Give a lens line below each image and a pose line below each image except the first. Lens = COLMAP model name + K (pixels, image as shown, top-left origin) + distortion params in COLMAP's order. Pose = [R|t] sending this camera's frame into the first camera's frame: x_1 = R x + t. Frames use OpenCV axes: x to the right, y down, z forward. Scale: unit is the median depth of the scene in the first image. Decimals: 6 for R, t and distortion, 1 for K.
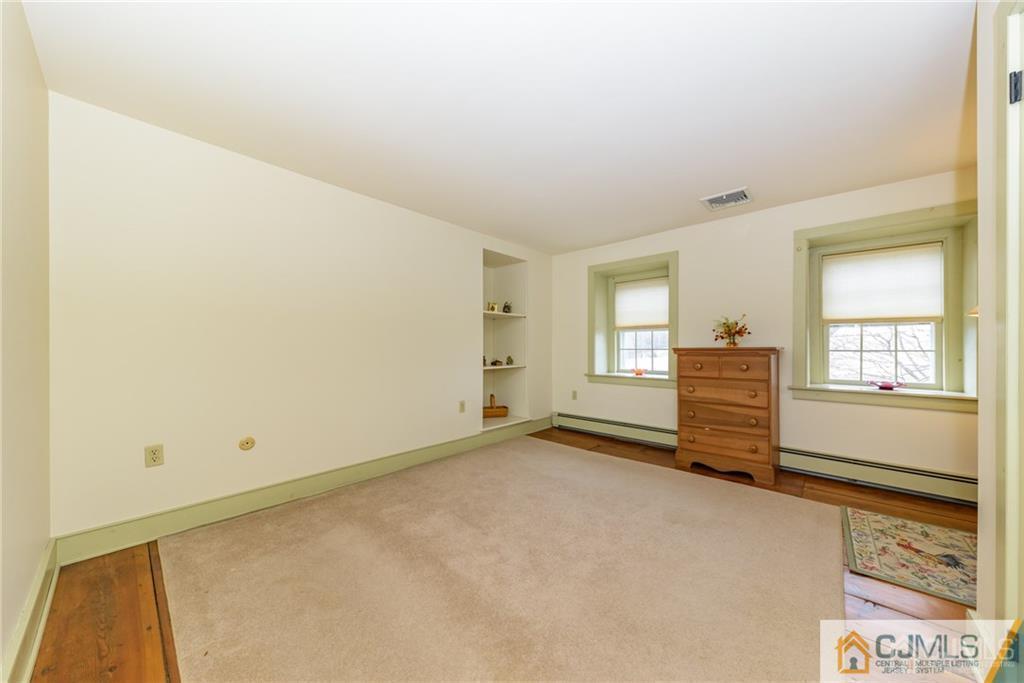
lens RADIAL K [[345.8, 0, 530.0], [0, 345.8, 343.5], [0, 0, 1]] dist [-0.000997, -0.000156]
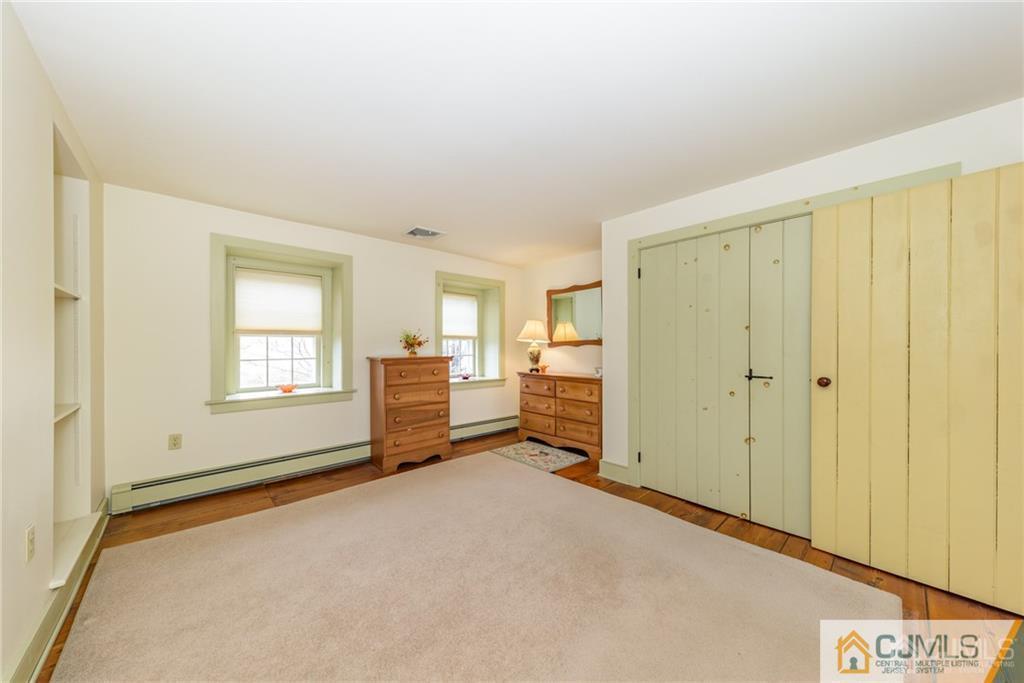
lens RADIAL K [[360.3, 0, 505.8], [0, 360.3, 353.3], [0, 0, 1]] dist [0.000526, -0.000070]
pose [[0.137414, -0.004401, 0.990504, -0.491622], [0.003888, 0.999985, 0.003904, -0.002142], [-0.990506, 0.003315, 0.137429, 0.436336]]
